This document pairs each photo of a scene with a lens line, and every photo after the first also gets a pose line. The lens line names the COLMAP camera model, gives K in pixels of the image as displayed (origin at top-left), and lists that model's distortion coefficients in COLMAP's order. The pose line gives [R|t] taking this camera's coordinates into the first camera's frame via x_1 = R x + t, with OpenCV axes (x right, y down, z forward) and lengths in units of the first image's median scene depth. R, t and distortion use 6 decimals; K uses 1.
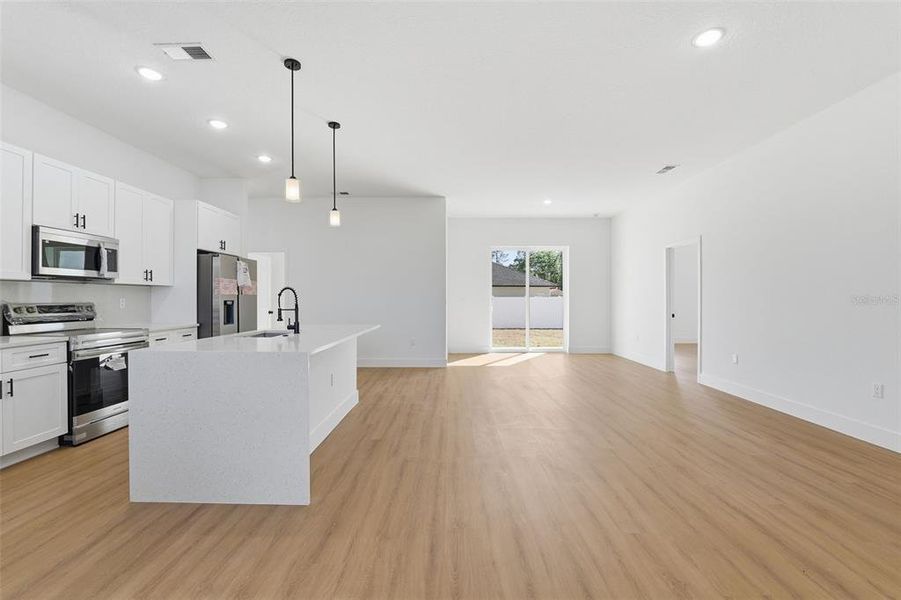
lens RADIAL K [[378.1, 0, 449.2], [0, 378.1, 296.0], [0, 0, 1]] dist [-0.021692, 0.000415]
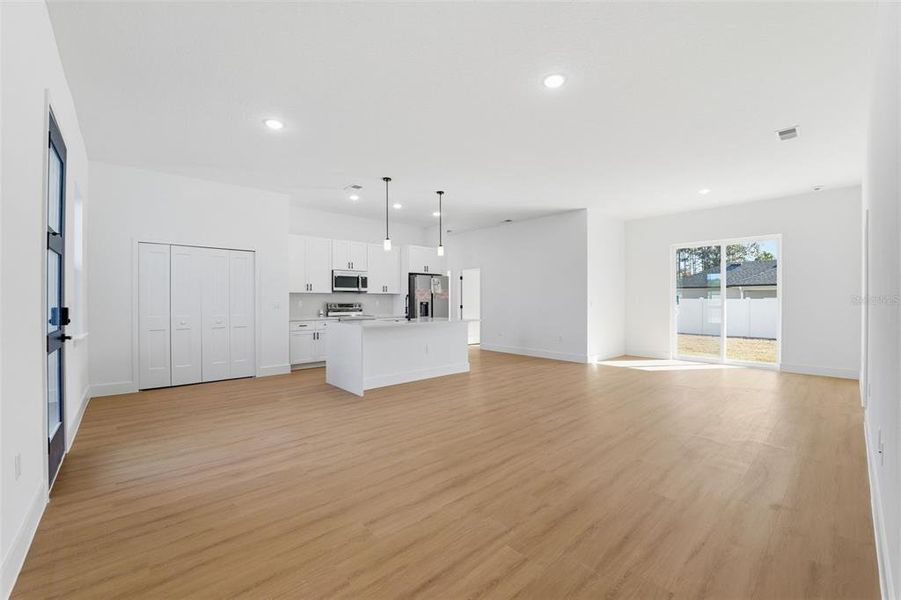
lens RADIAL K [[370.1, 0, 450.5], [0, 370.1, 300.0], [0, 0, 1]] dist [0.007474, 0.000359]
pose [[0.674049, 0.001377, -0.738685, 0.665244], [0.004670, 0.999970, 0.006126, -0.005950], [0.738672, -0.007579, 0.674023, -0.027307]]
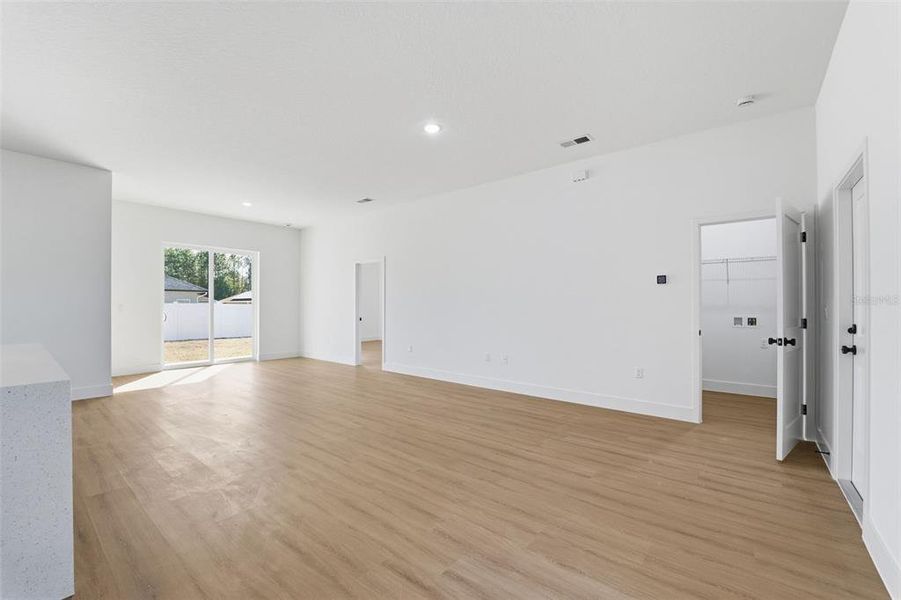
lens RADIAL K [[375.6, 0, 450.1], [0, 375.6, 304.1], [0, 0, 1]] dist [-0.016548, 0.000098]
pose [[0.627527, 0.003042, 0.778589, -0.202261], [-0.005952, 0.999982, 0.000890, 0.000394], [-0.778572, -0.005193, 0.627534, 0.003308]]
